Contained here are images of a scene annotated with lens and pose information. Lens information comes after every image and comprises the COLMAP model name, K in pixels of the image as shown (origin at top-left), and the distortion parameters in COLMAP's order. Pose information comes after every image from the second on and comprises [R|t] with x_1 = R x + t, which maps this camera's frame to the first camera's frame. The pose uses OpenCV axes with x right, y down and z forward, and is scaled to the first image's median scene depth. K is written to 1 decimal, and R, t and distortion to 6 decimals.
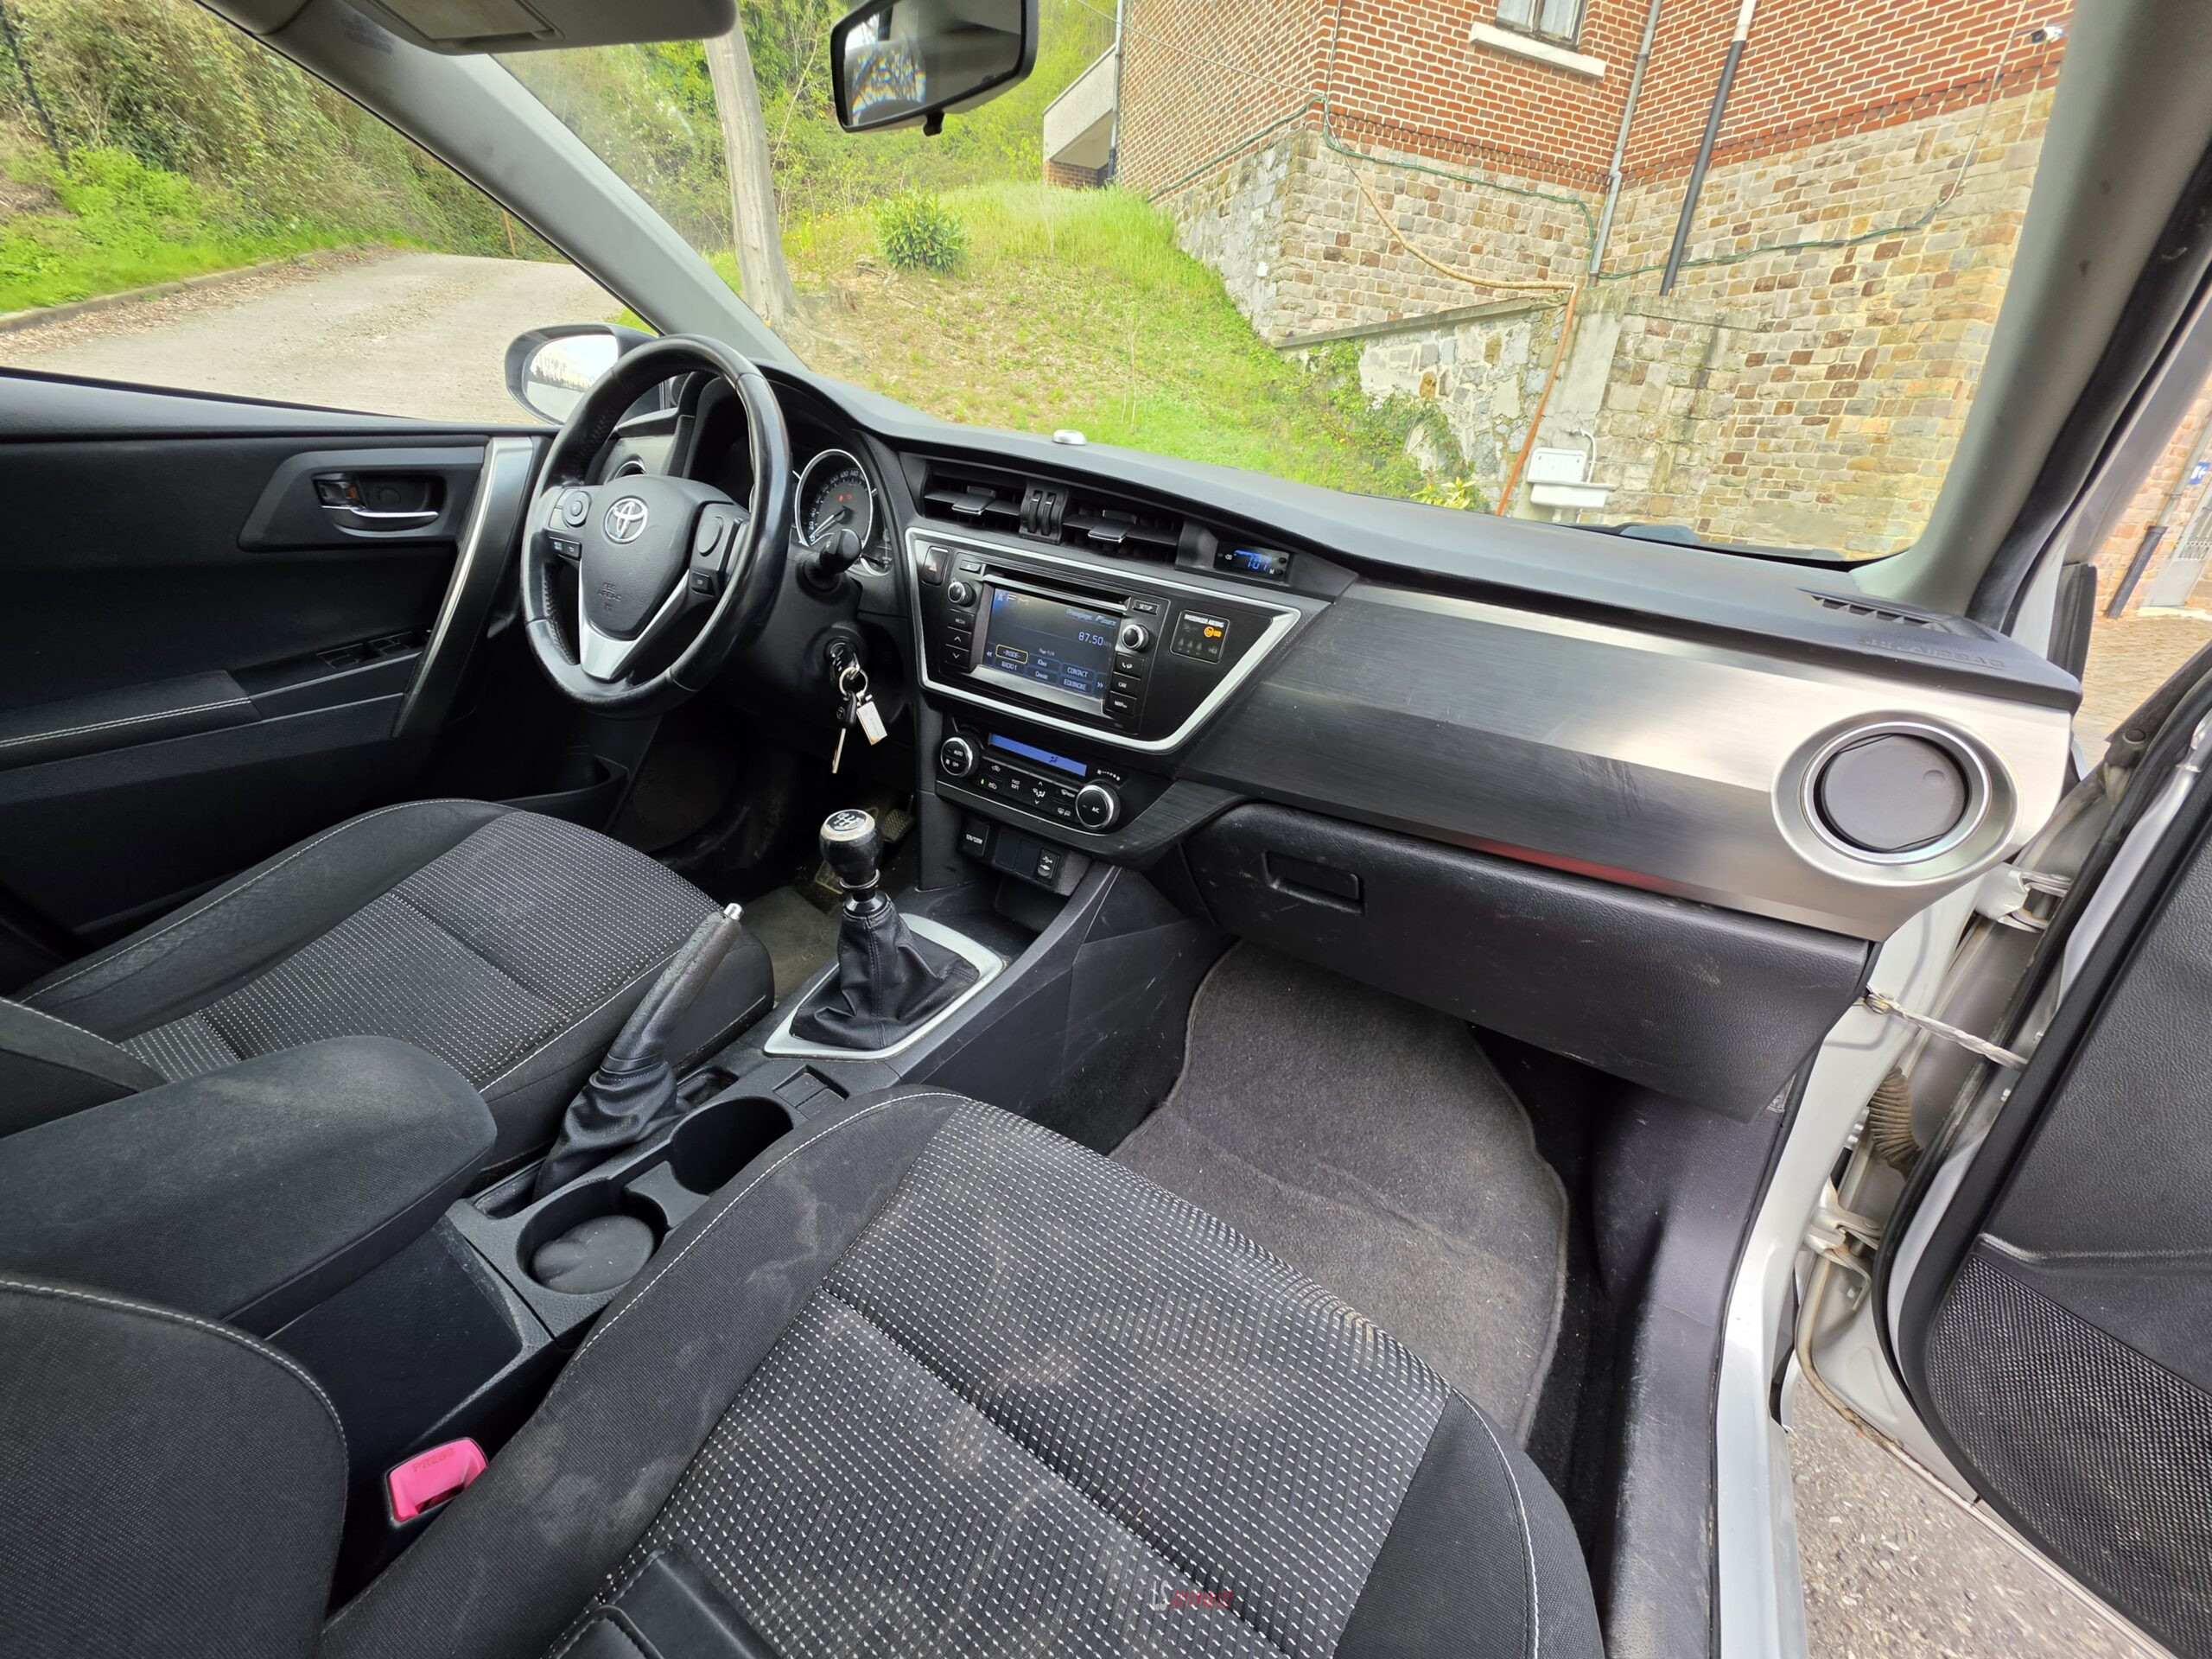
lens RADIAL K [[892.6, 0, 1081.4], [0, 892.6, 857.0], [0, 0, 1]] dist [-0.000119, -0.000616]
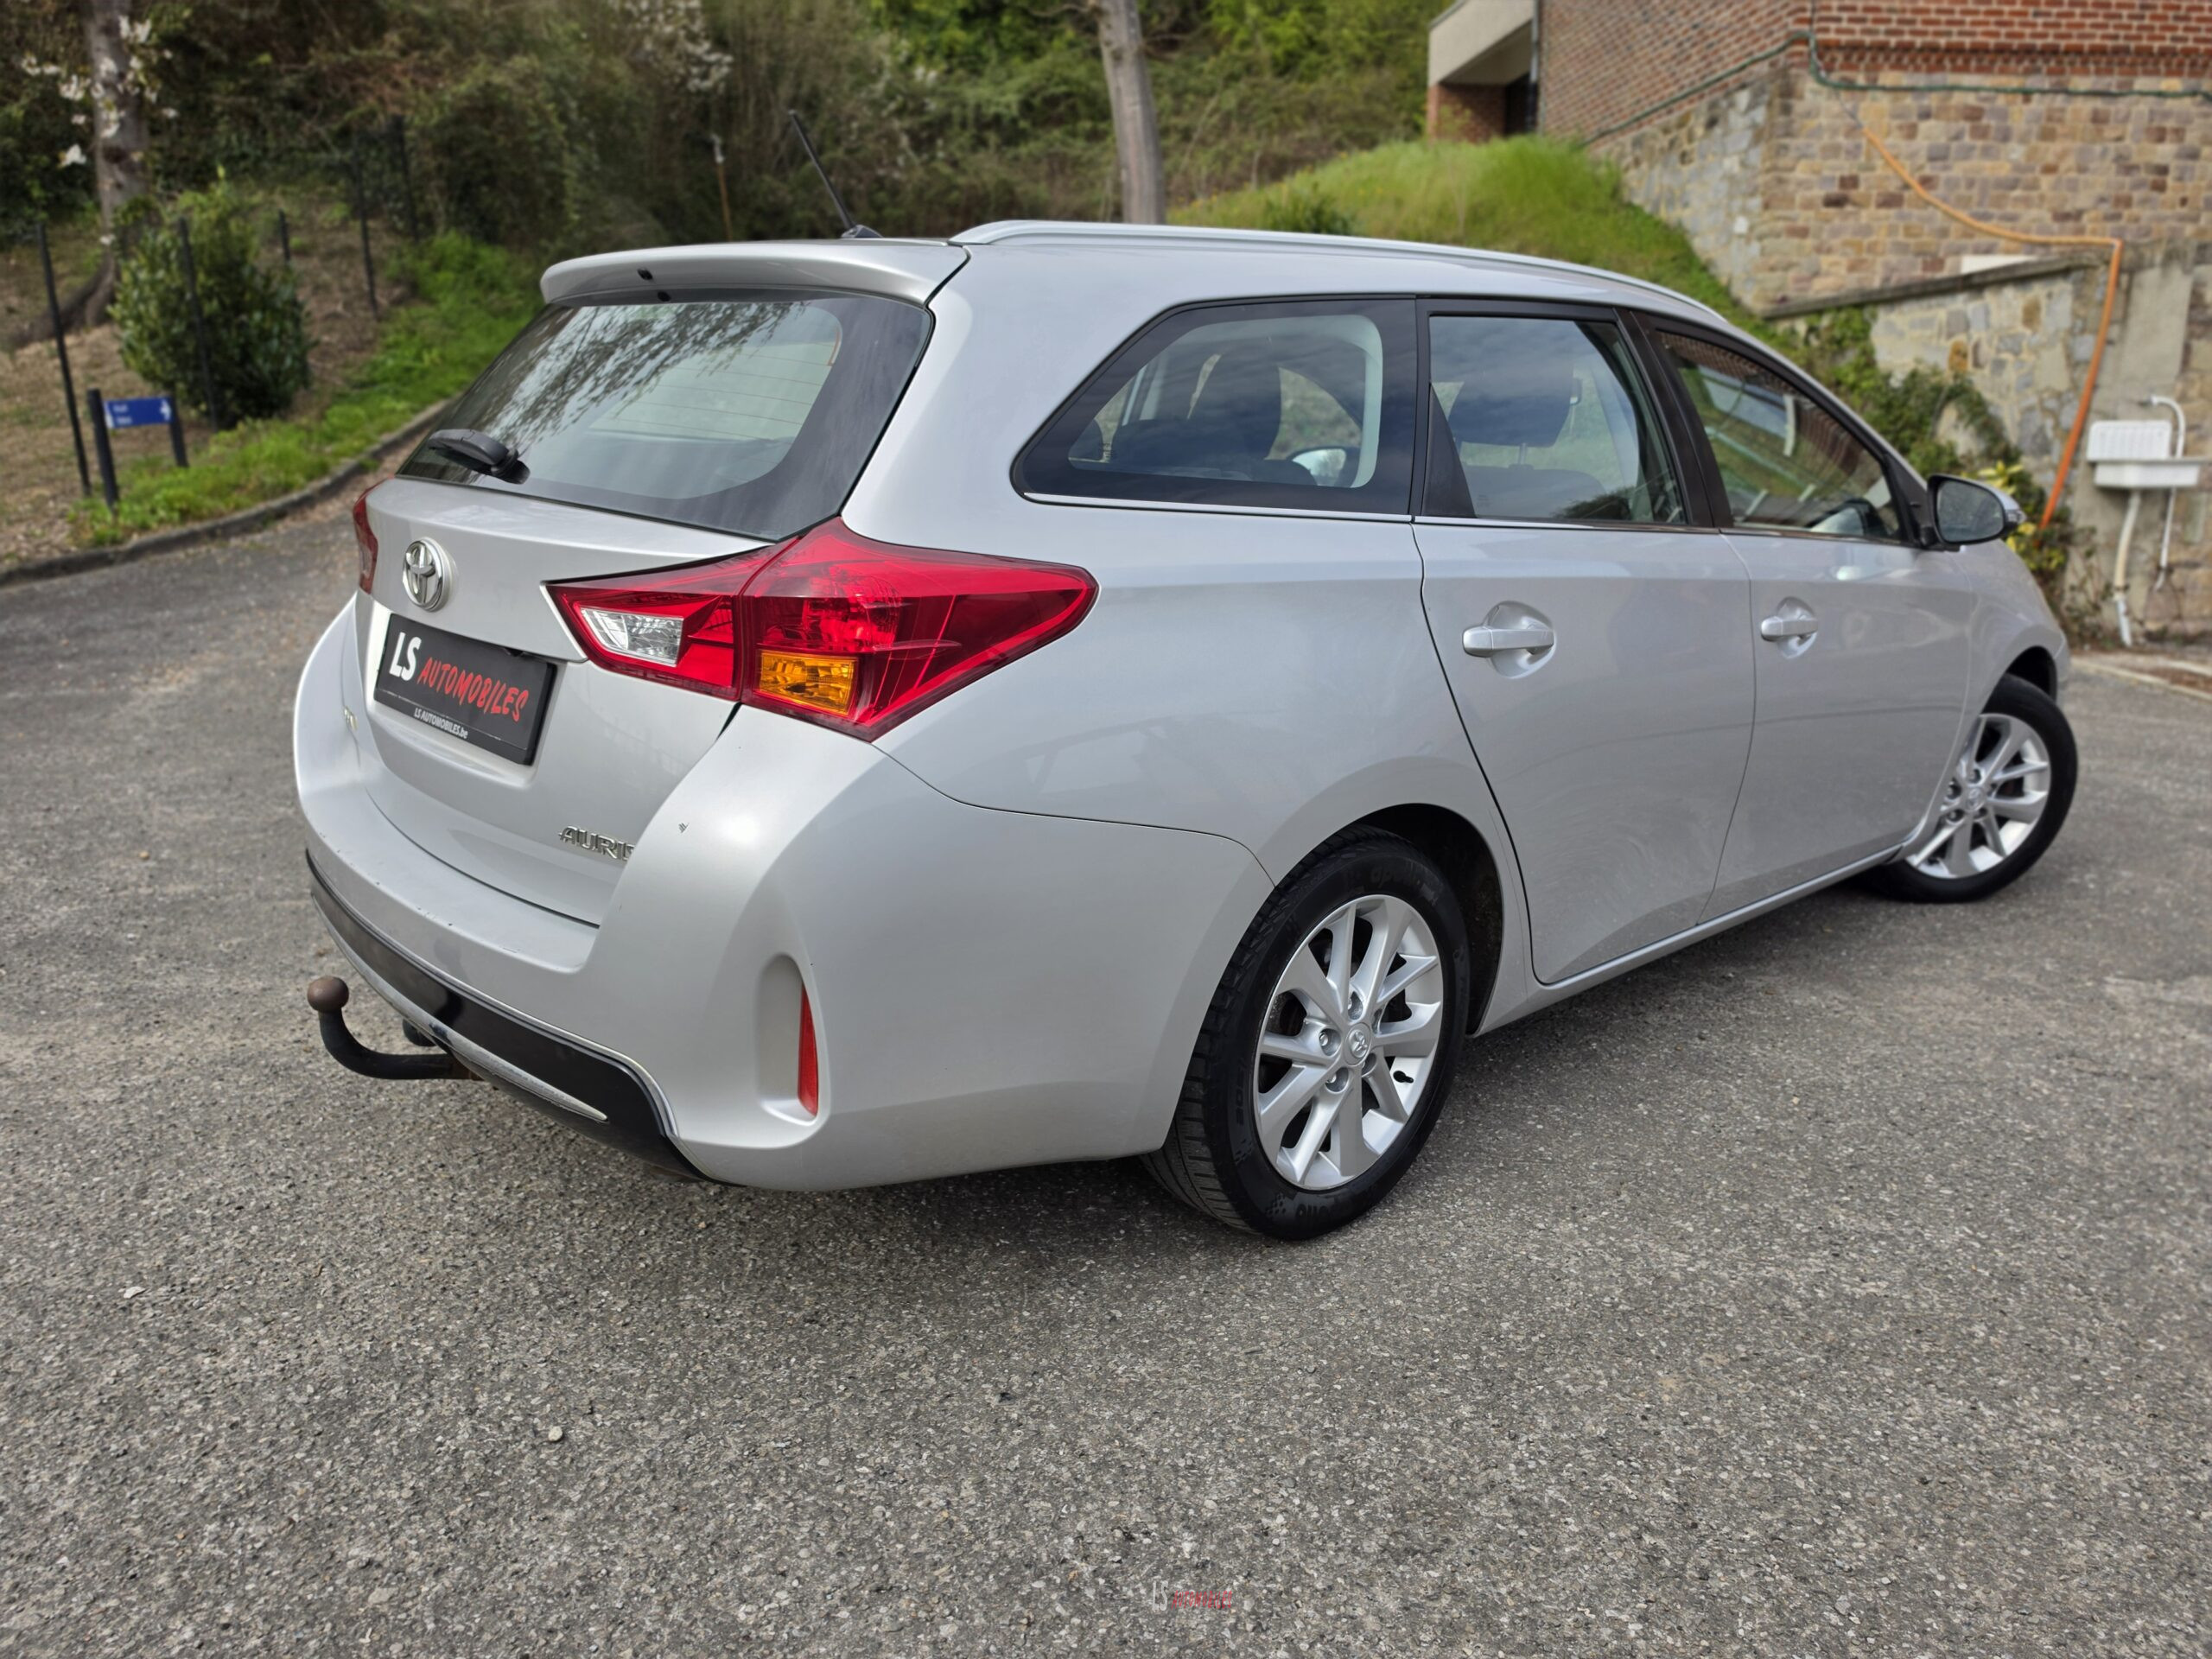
lens RADIAL K [[1525.5, 0, 1106.0], [0, 1525.5, 829.5], [0, 0, 1]] dist [-0.005339, 0.003781]
pose [[0.971326, -0.011385, -0.237477, -0.031151], [-0.033704, 0.982171, -0.184945, 0.150722], [0.235349, 0.187645, 0.953625, -0.364660]]
